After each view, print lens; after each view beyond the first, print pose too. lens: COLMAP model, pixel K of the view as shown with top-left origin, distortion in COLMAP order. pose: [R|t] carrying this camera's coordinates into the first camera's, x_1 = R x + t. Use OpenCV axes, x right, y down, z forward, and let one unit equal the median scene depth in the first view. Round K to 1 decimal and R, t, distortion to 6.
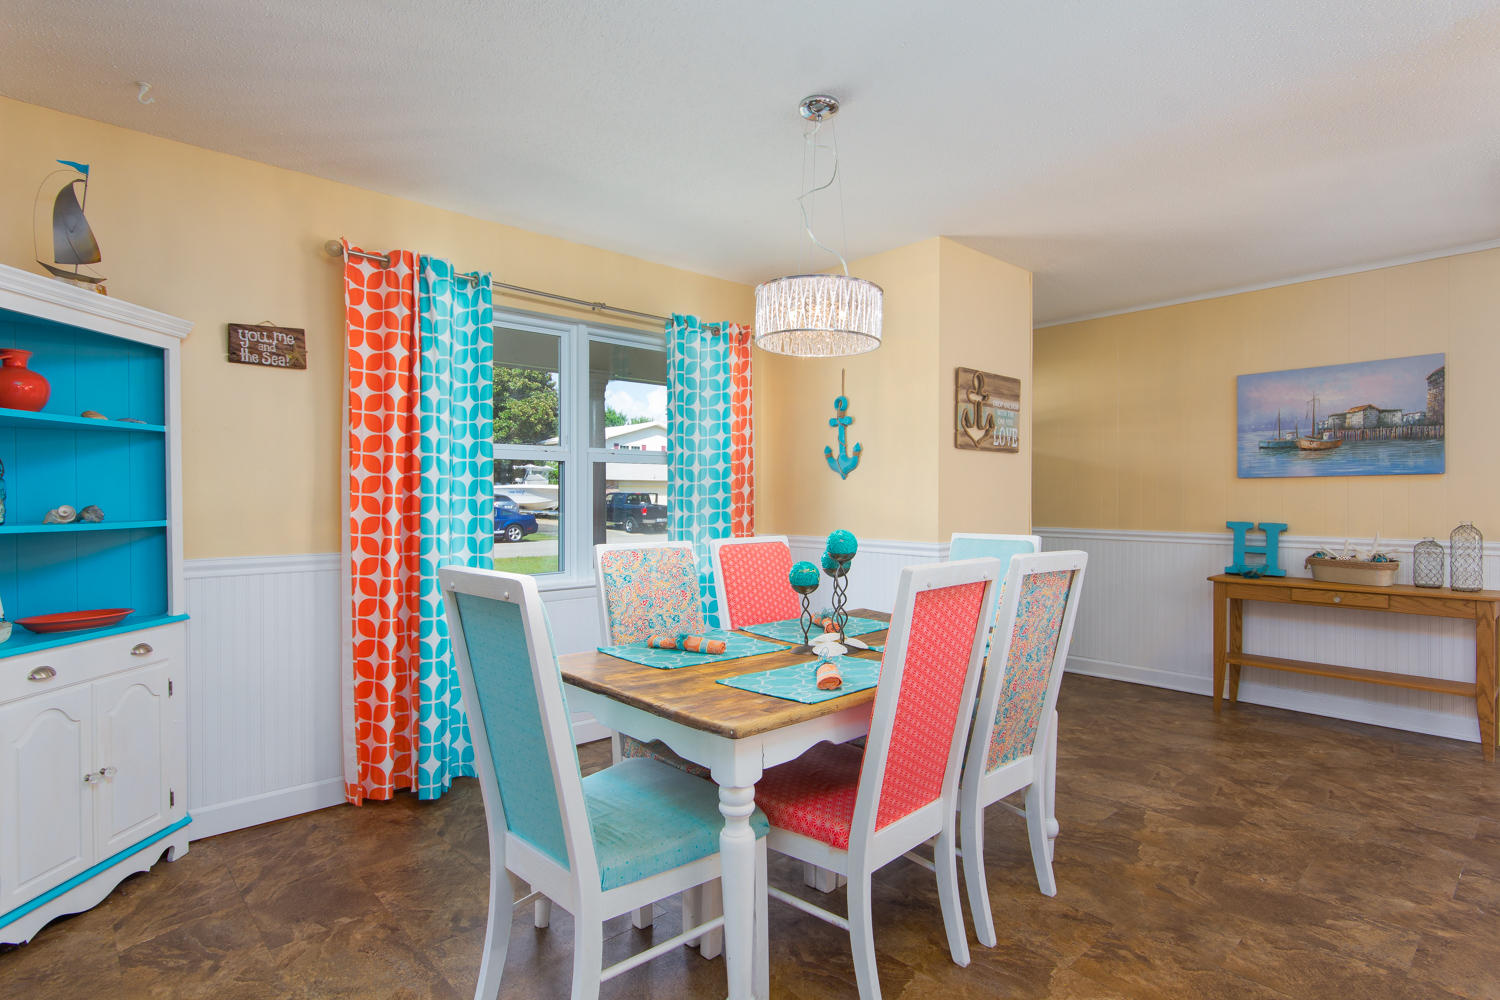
lens RADIAL K [[767.0, 0, 796.6], [0, 767.0, 514.6], [0, 0, 1]] dist [0.004480, 0.000540]
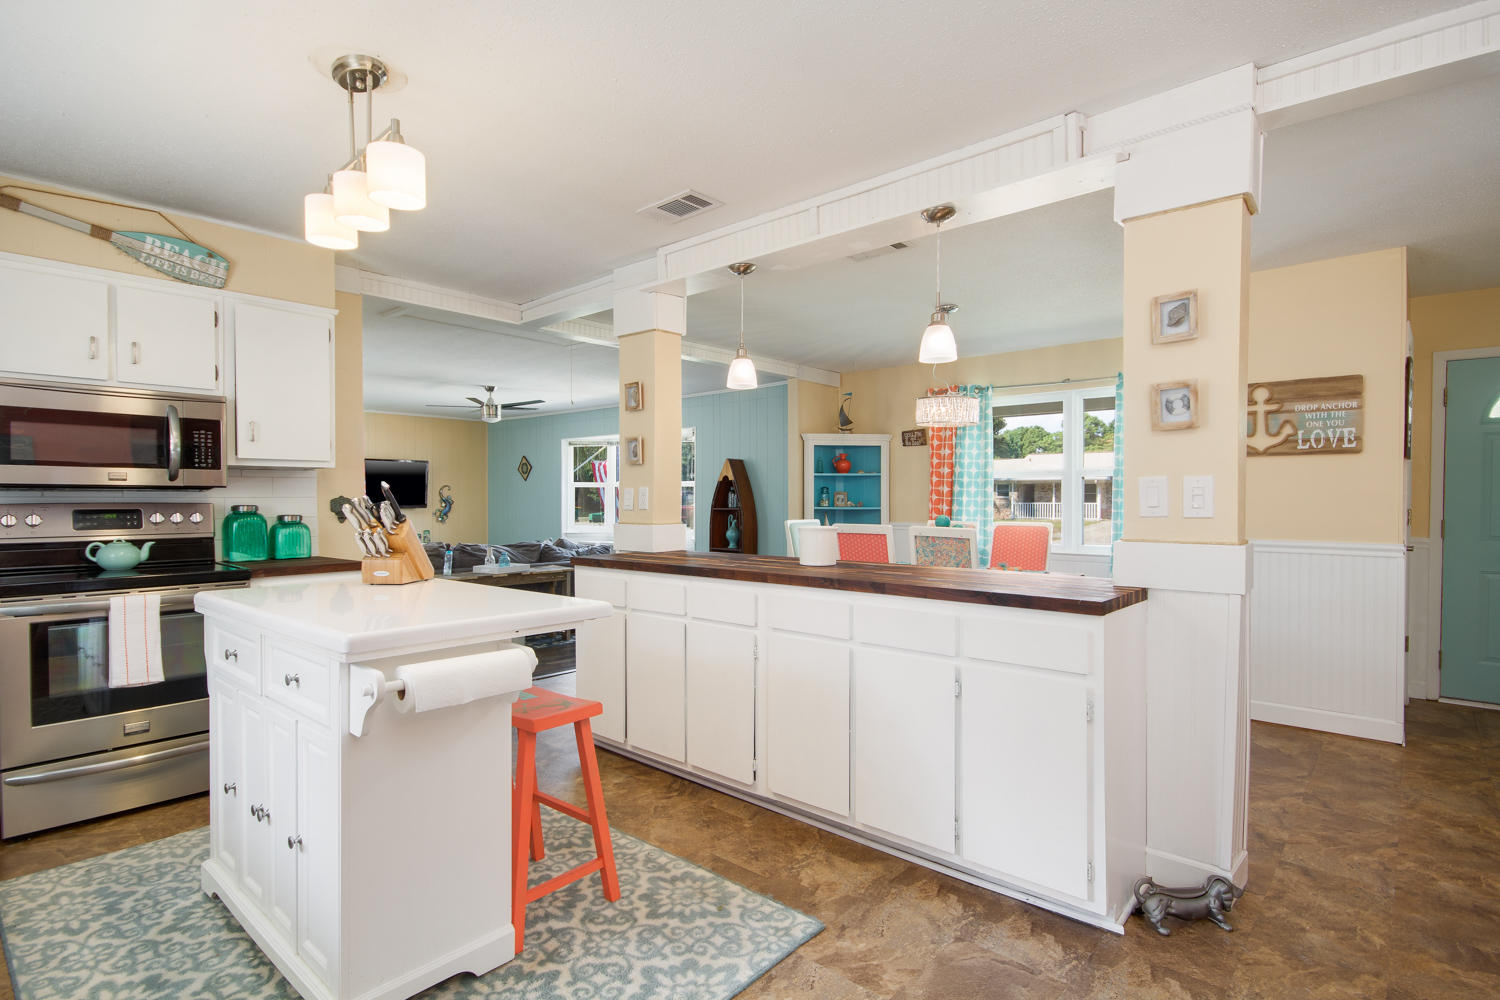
lens RADIAL K [[767.0, 0, 750.3], [0, 767.0, 503.5], [0, 0, 1]] dist [0.004480, 0.000540]
pose [[0.096142, 0.008454, -0.995332, 1.551297], [-0.022110, 0.999735, 0.006356, -0.009853], [0.995122, 0.021395, 0.096304, 0.216873]]
